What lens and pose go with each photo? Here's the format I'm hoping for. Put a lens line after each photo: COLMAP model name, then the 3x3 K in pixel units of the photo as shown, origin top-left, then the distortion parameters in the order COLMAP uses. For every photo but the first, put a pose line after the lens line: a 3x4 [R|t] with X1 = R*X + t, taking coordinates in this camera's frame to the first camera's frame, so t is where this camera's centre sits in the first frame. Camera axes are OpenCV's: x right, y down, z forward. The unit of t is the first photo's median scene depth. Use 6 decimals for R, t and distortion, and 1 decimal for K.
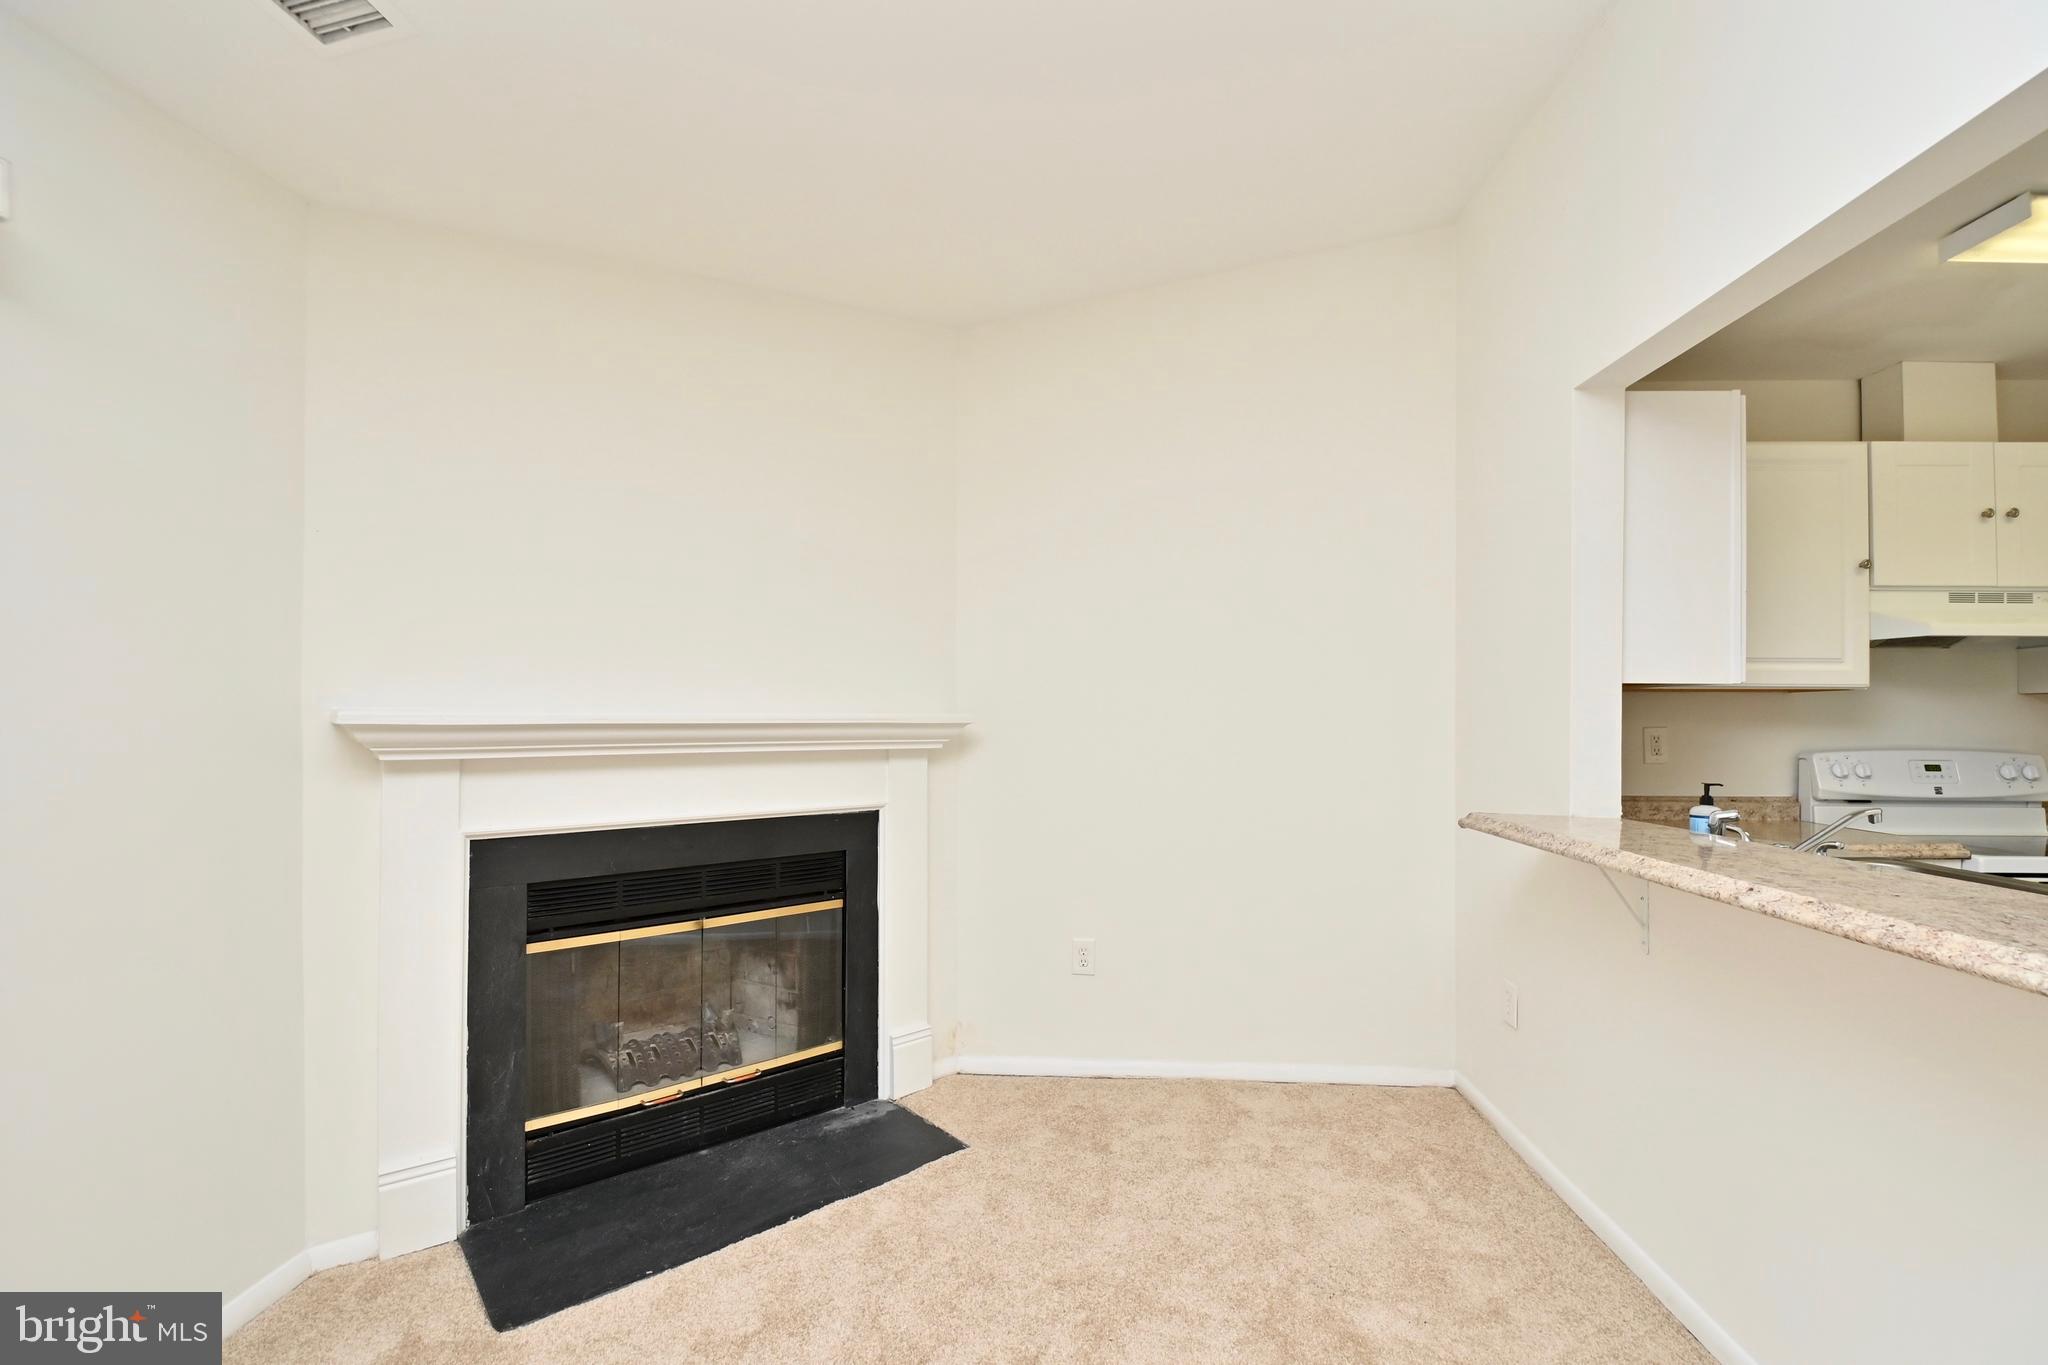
lens RADIAL K [[896.5, 0, 1039.2], [0, 896.5, 709.6], [0, 0, 1]] dist [0.003032, -0.015036]
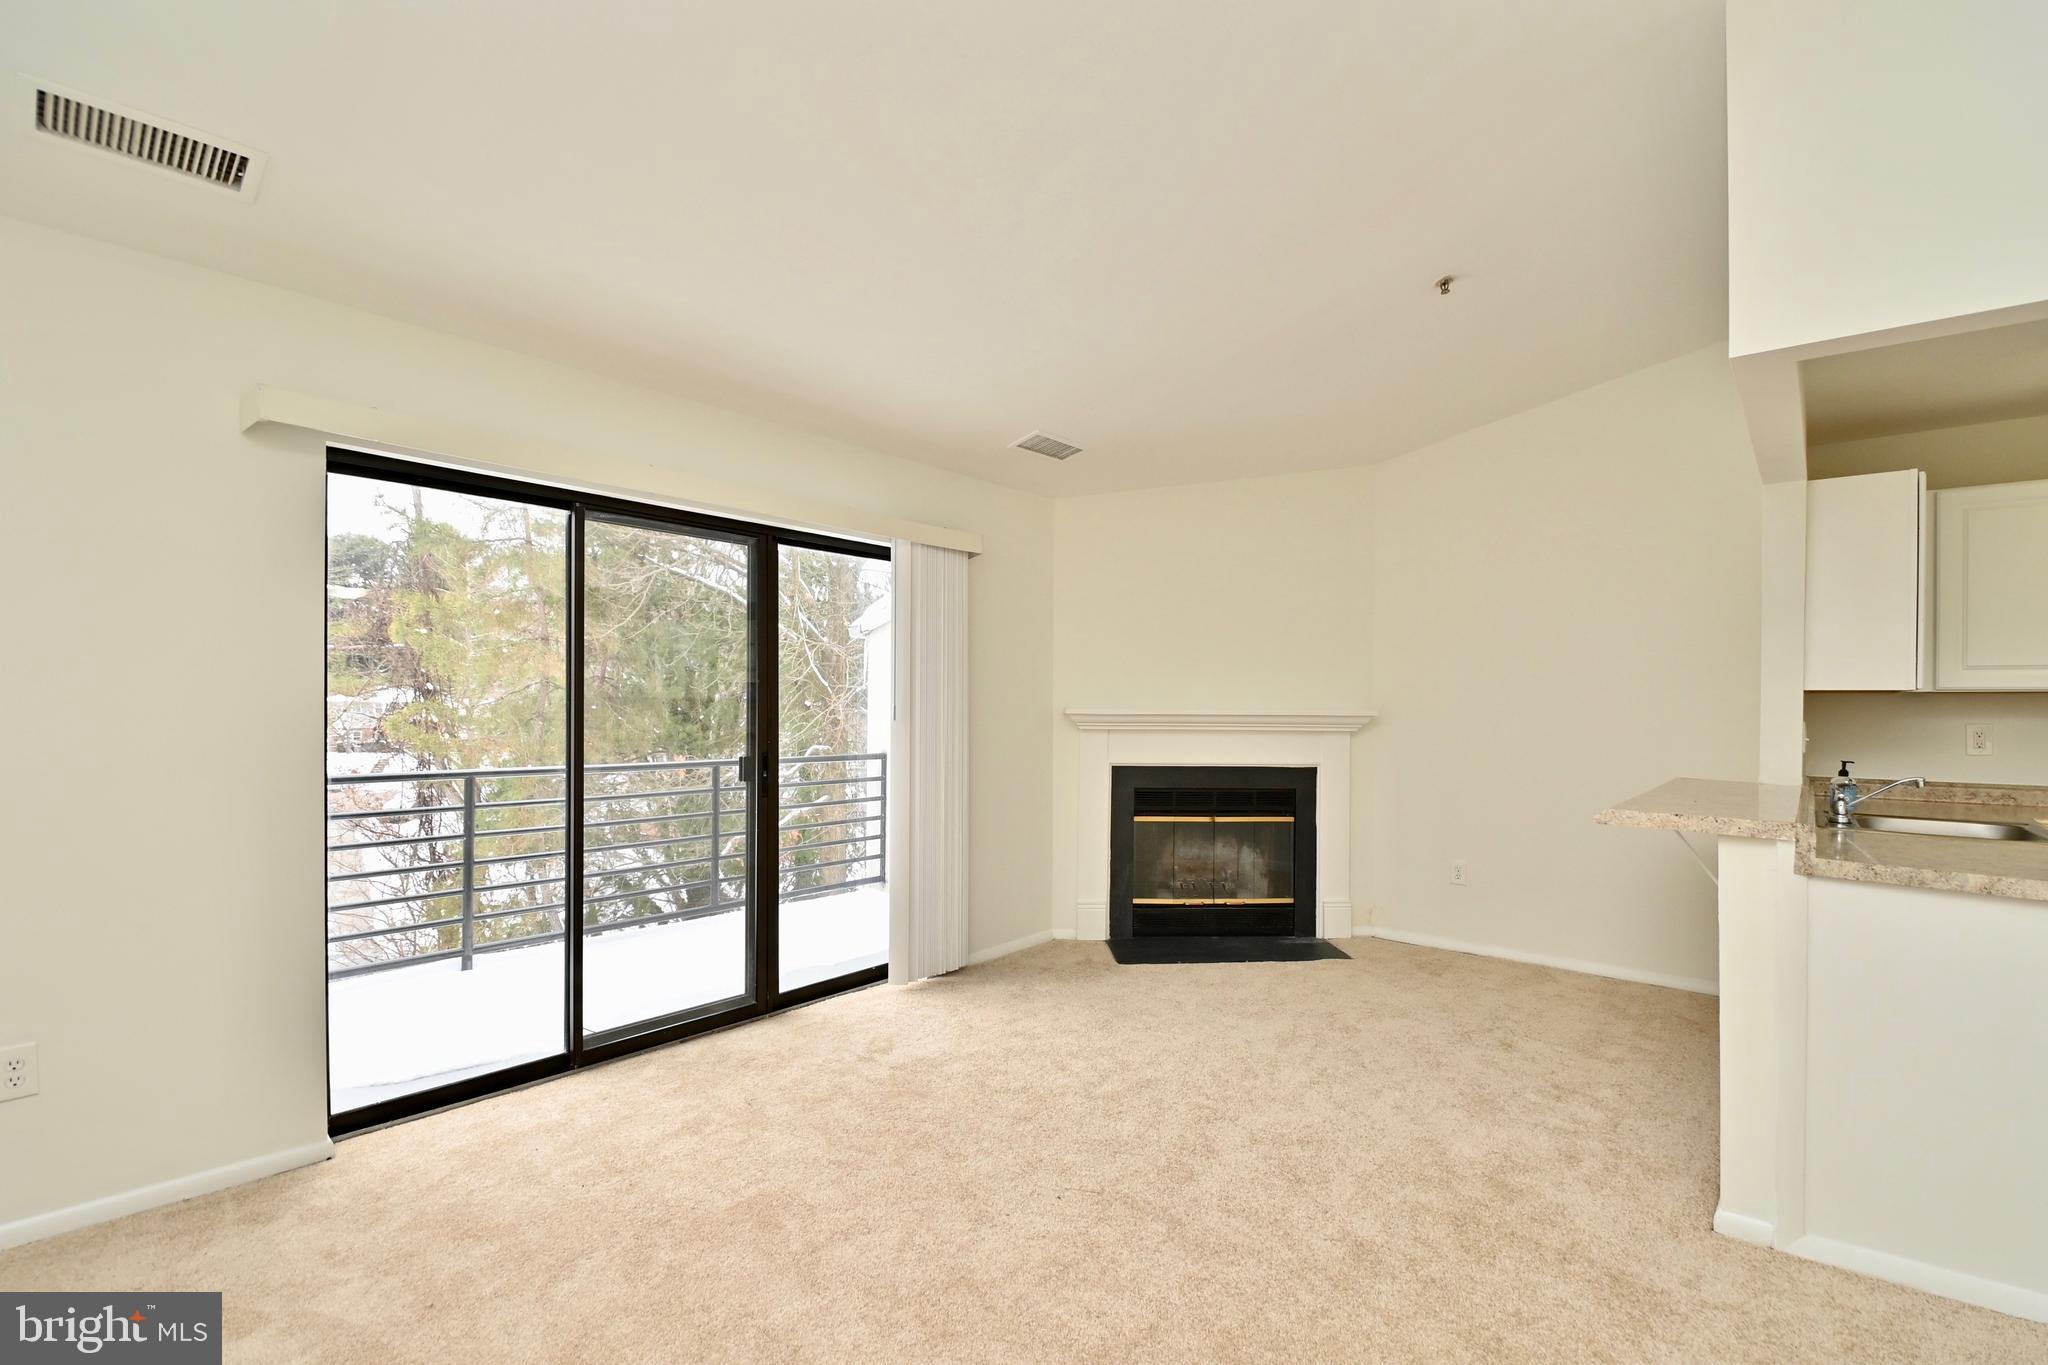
lens RADIAL K [[896.5, 0, 1033.7], [0, 896.5, 707.9], [0, 0, 1]] dist [0.003032, -0.015036]
pose [[0.791677, 0.001933, -0.610936, 0.480799], [0.000403, 0.999993, 0.003686, -0.006447], [0.610939, -0.003165, 0.791671, -0.740654]]
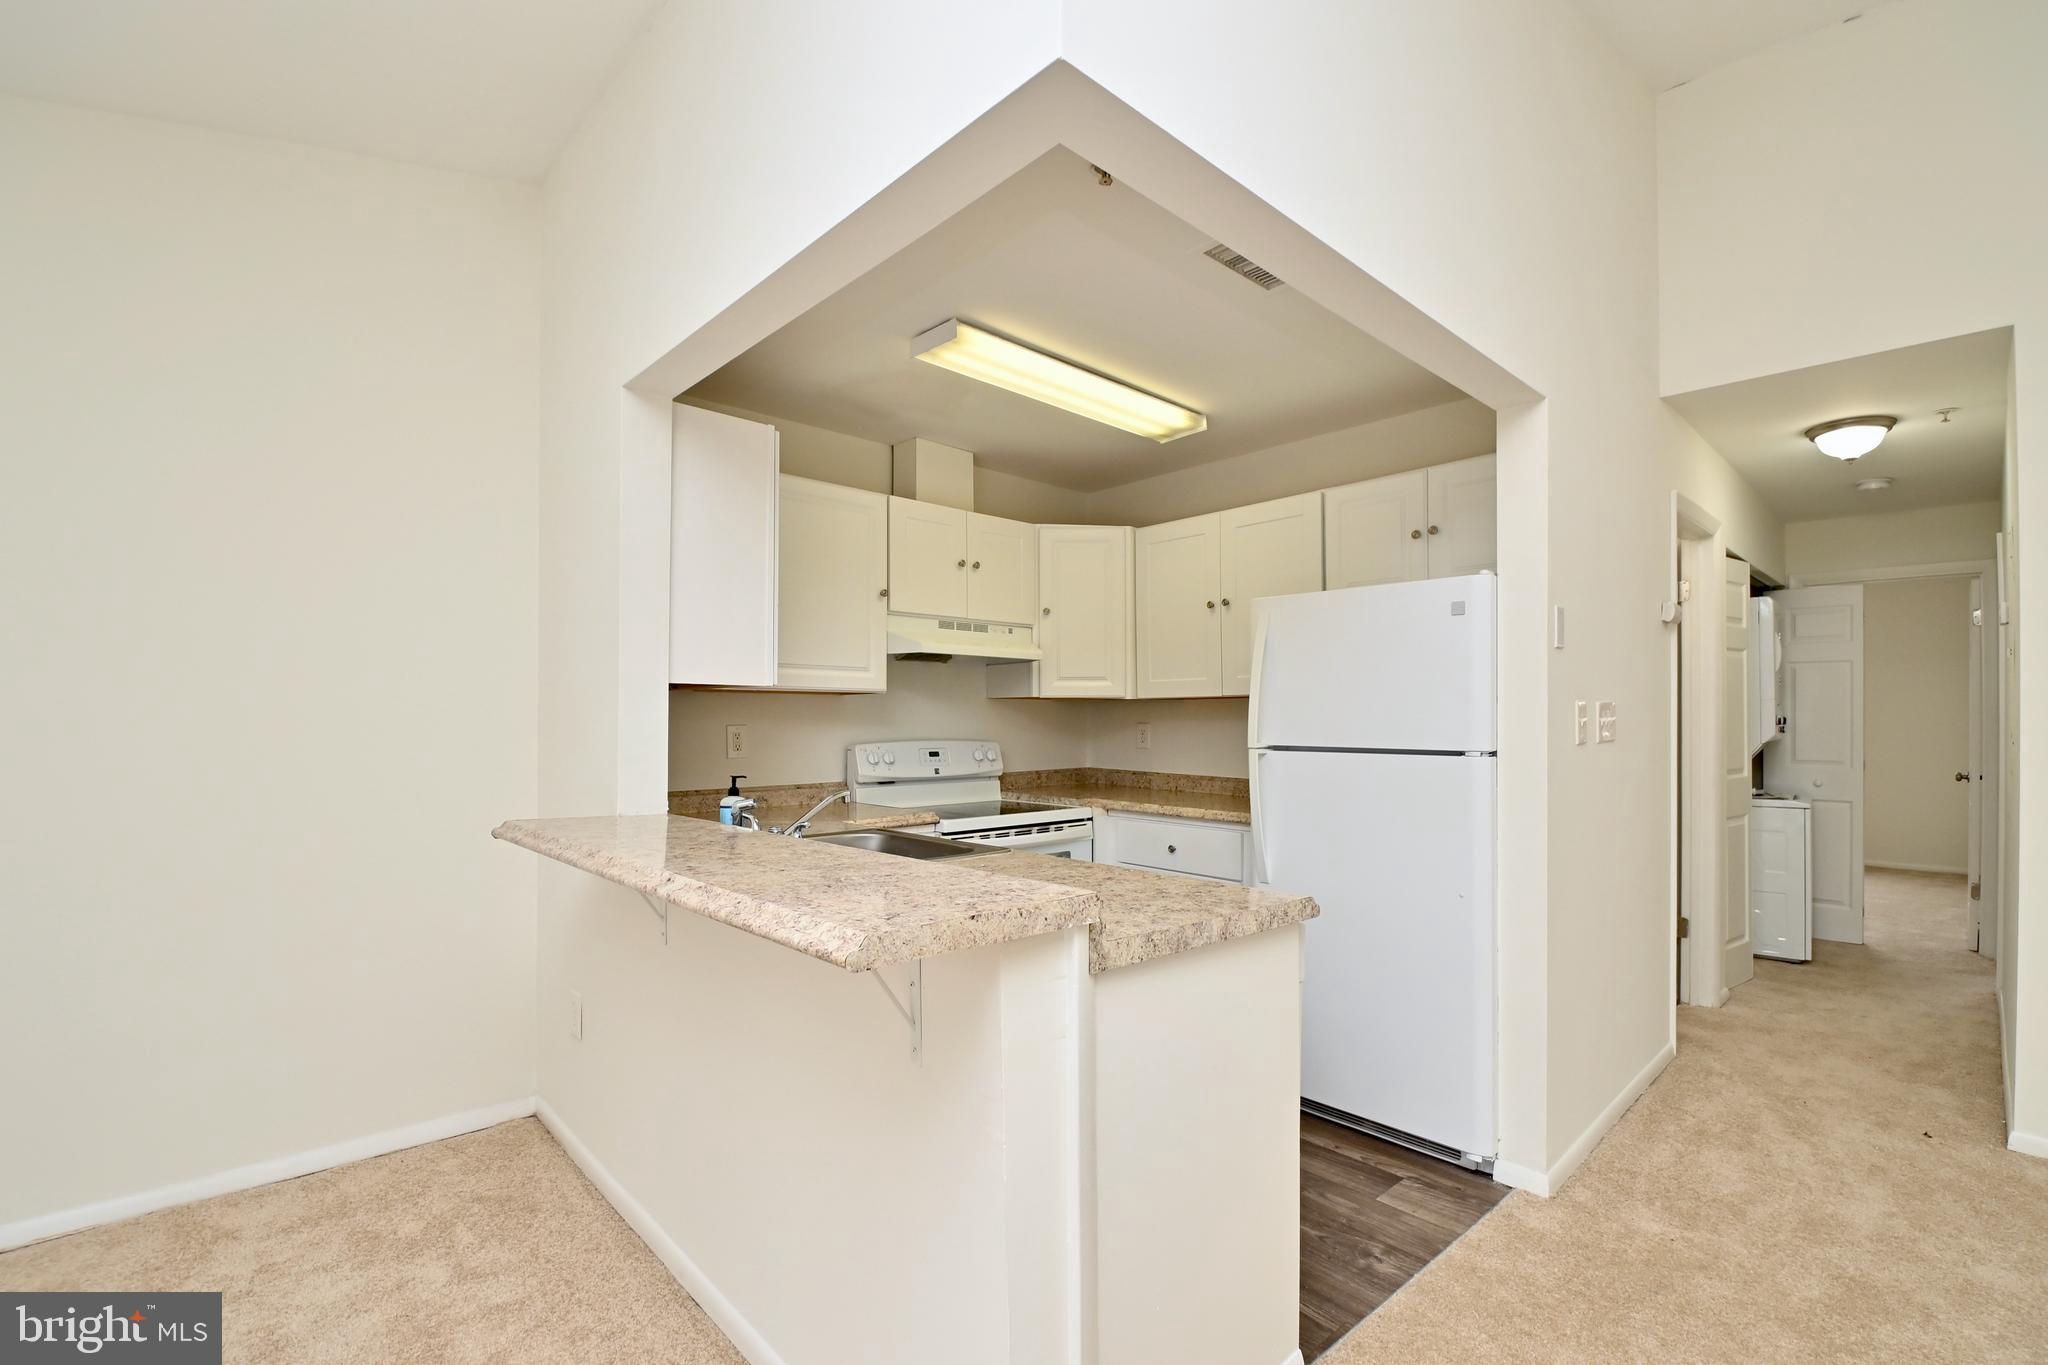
lens RADIAL K [[896.5, 0, 1038.6], [0, 896.5, 706.4], [0, 0, 1]] dist [0.003032, -0.015036]
pose [[0.682973, 0.005322, 0.730424, 0.161793], [-0.003061, 0.999986, -0.004424, 0.000788], [-0.730437, 0.000786, 0.682979, -0.018790]]
